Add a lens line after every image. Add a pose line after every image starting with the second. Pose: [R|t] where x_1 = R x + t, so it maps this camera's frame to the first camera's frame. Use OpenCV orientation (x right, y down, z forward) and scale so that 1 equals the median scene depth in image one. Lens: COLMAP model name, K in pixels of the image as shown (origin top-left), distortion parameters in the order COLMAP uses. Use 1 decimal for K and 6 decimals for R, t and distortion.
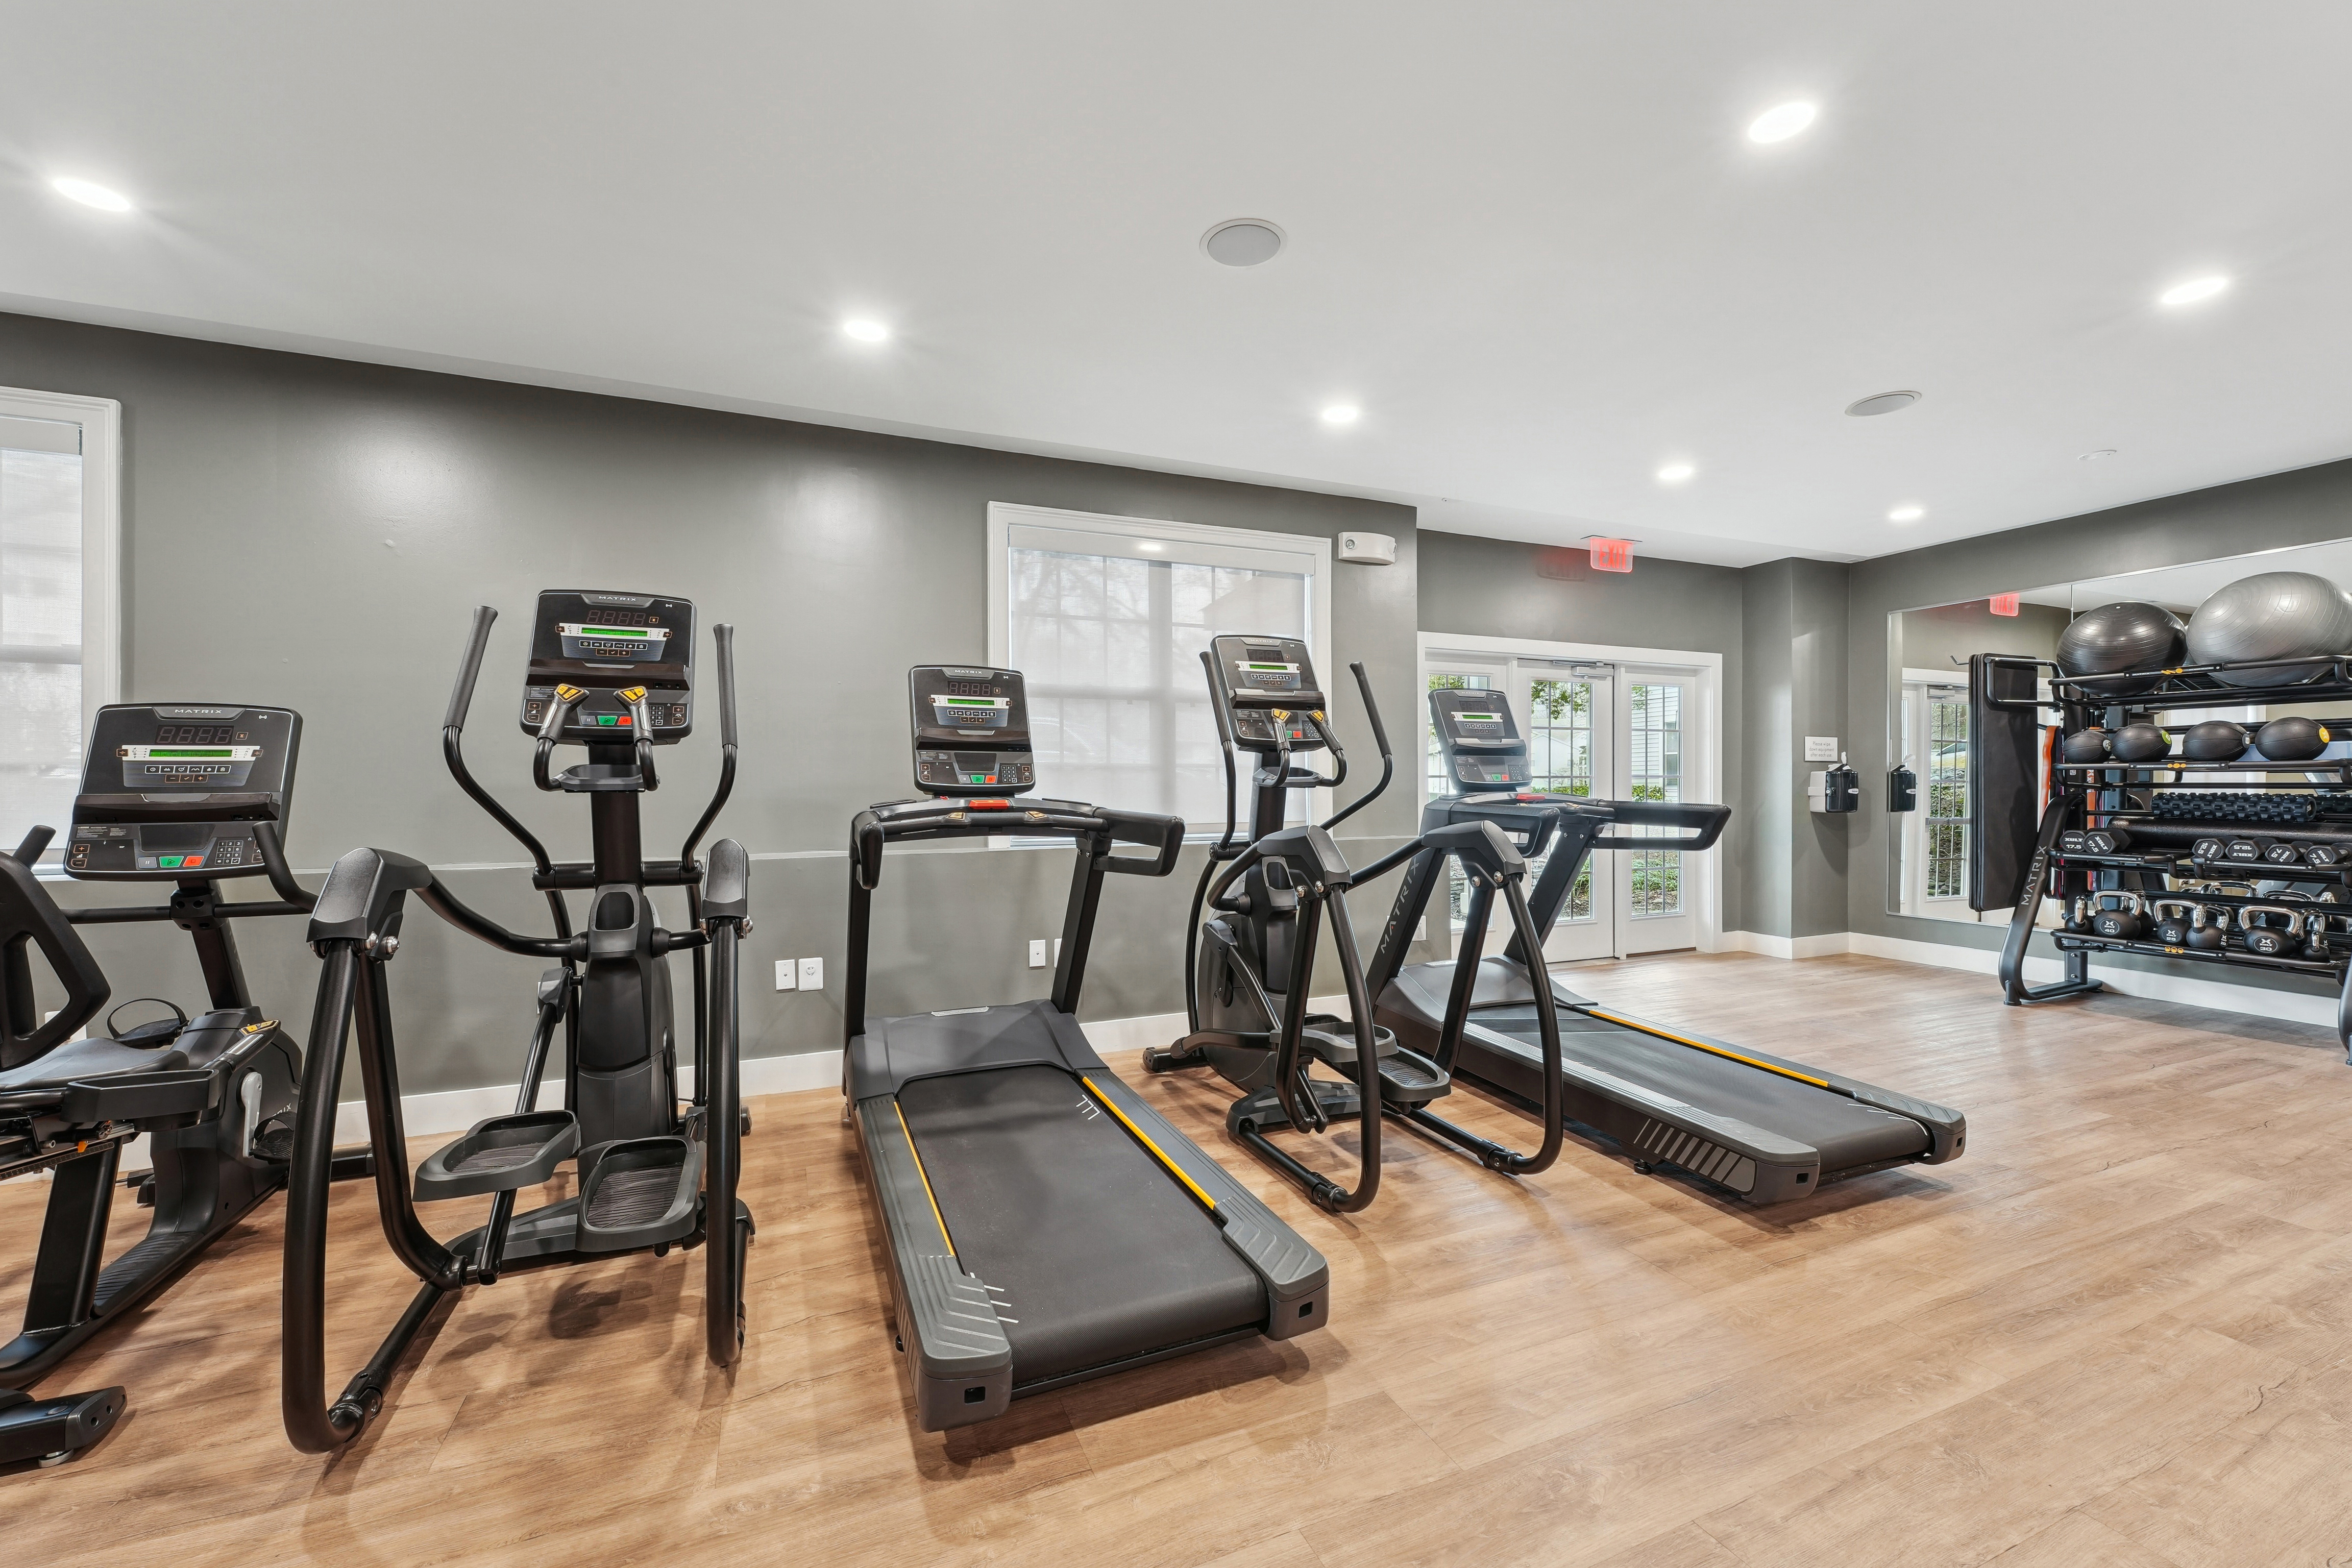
lens RADIAL K [[930.4, 0, 1175.9], [0, 930.4, 801.7], [0, 0, 1]] dist [0.000365, -0.000117]
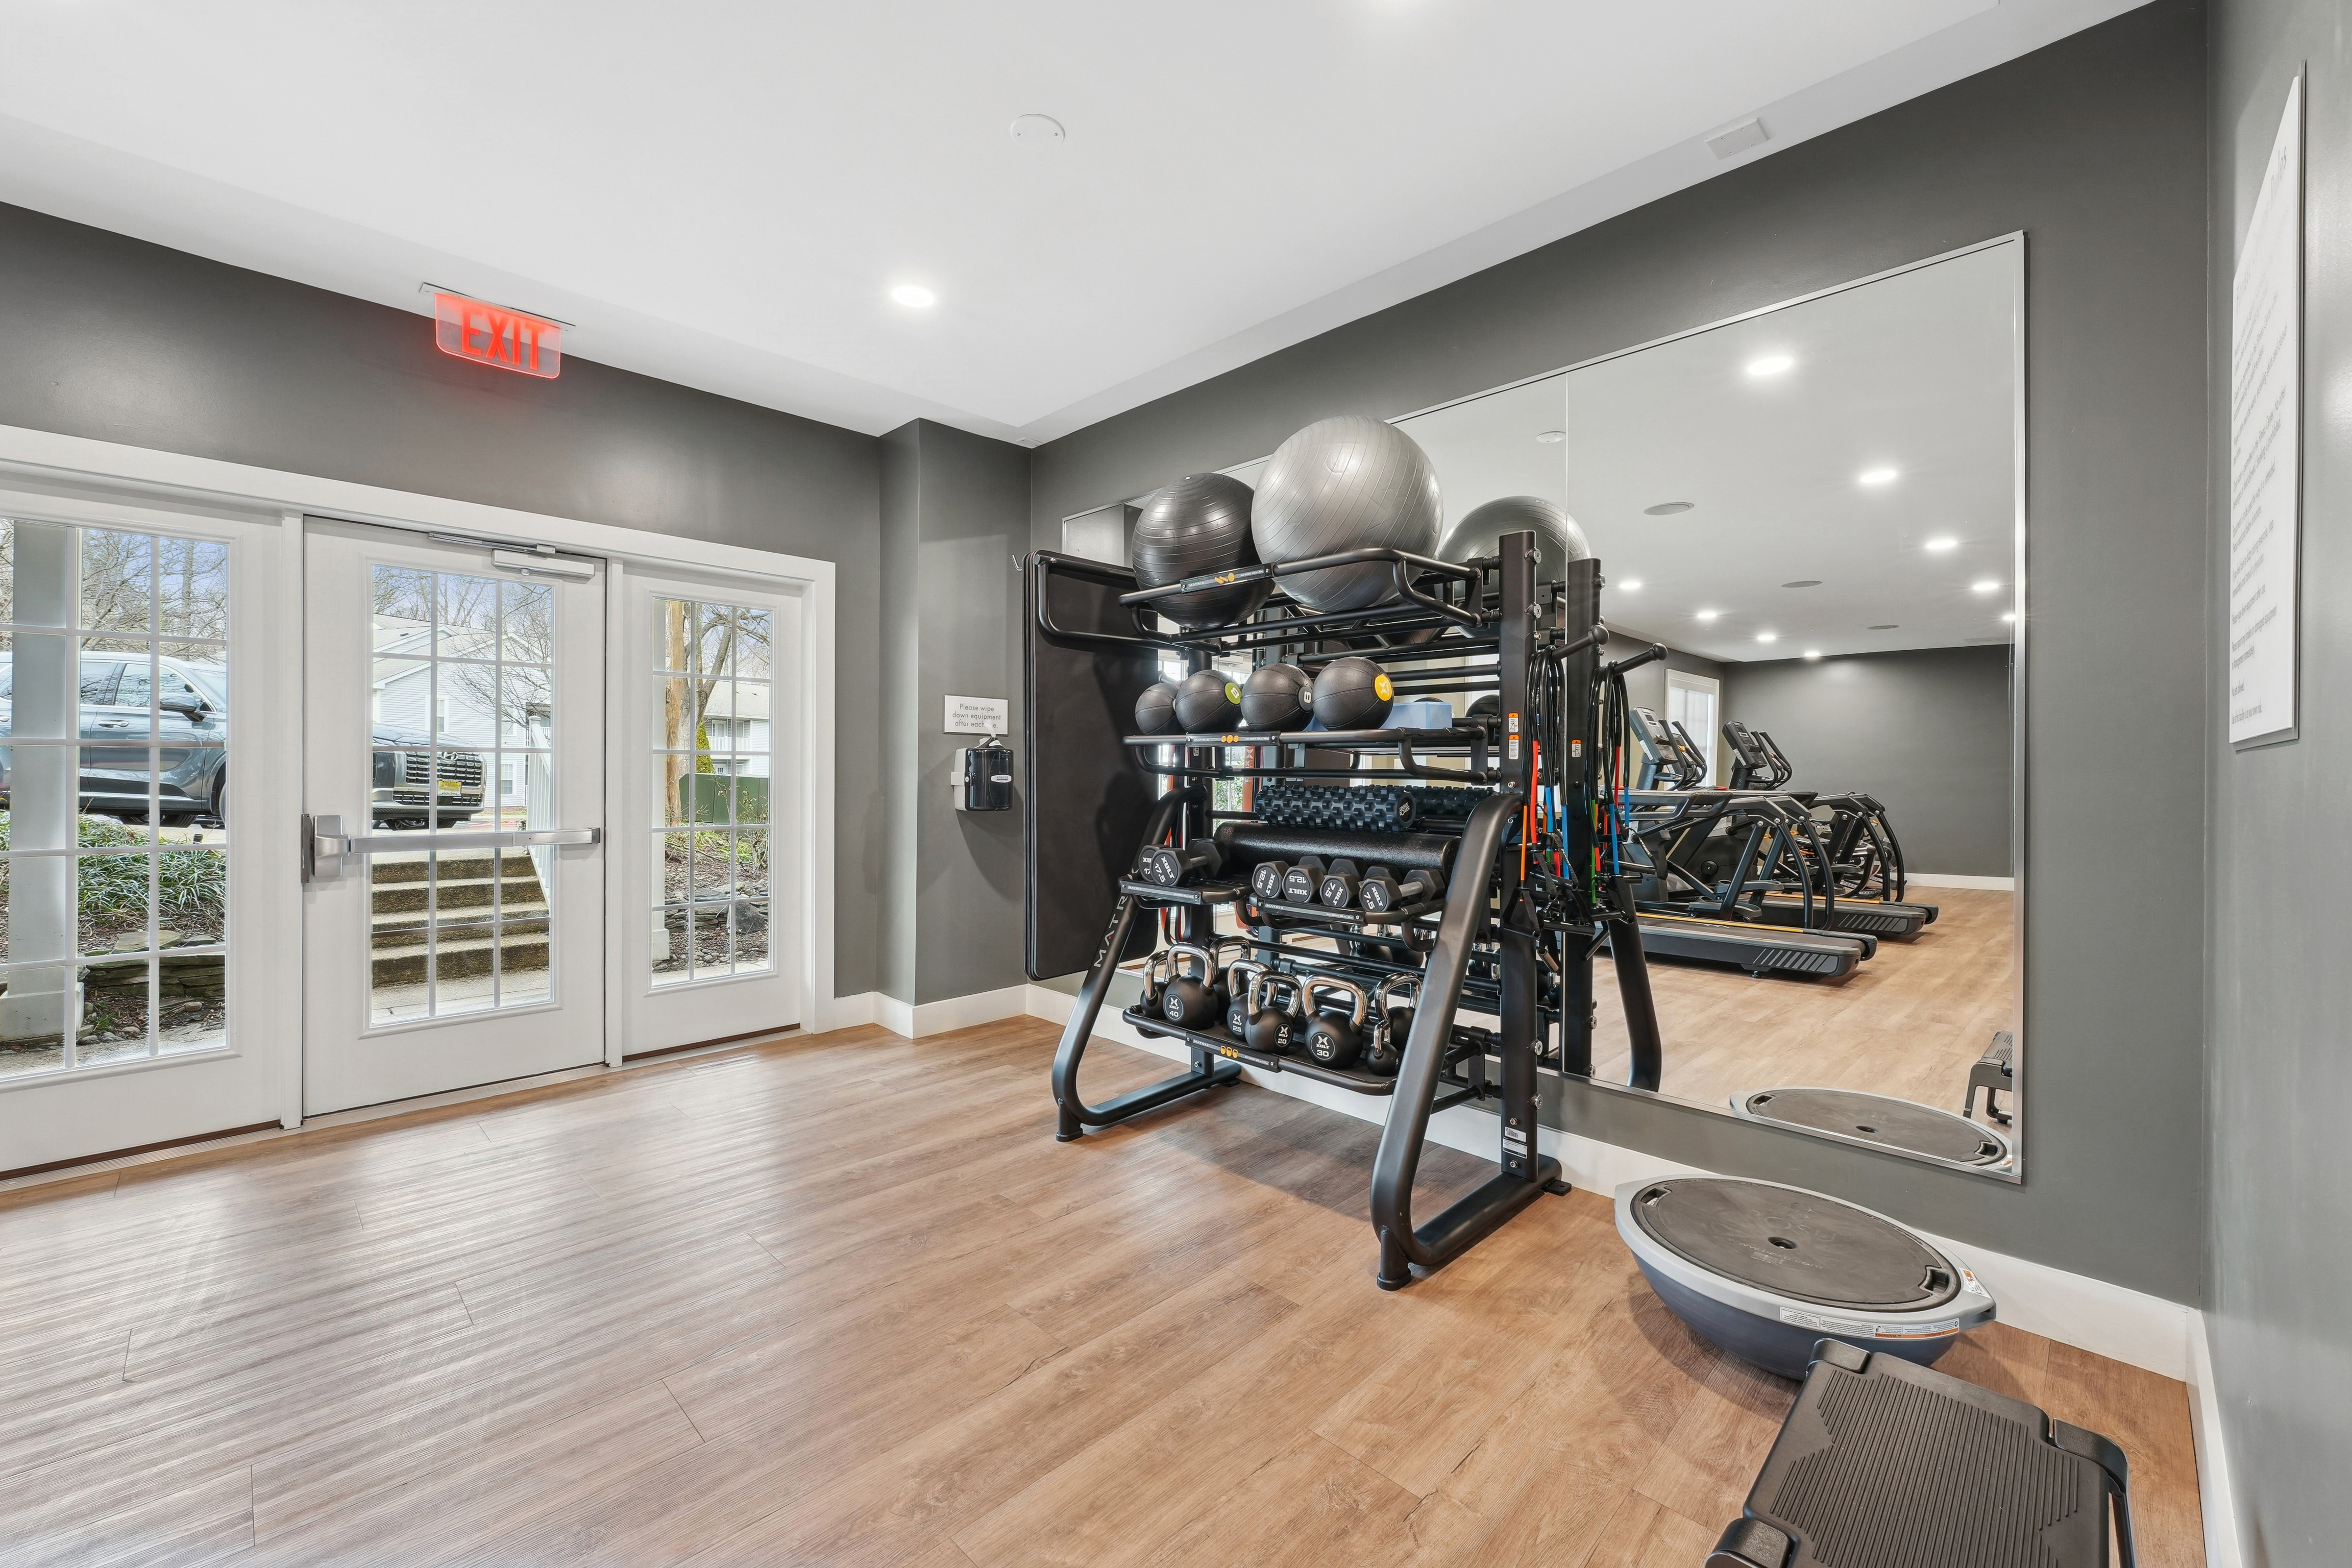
lens RADIAL K [[924.6, 0, 1176.0], [0, 924.6, 784.0], [0, 0, 1]] dist [-0.029596, 0.000012]
pose [[0.924801, 0.003734, 0.380434, 0.787388], [-0.003019, 0.999992, -0.002477, -0.008319], [-0.380440, 0.001143, 0.924805, 0.453903]]
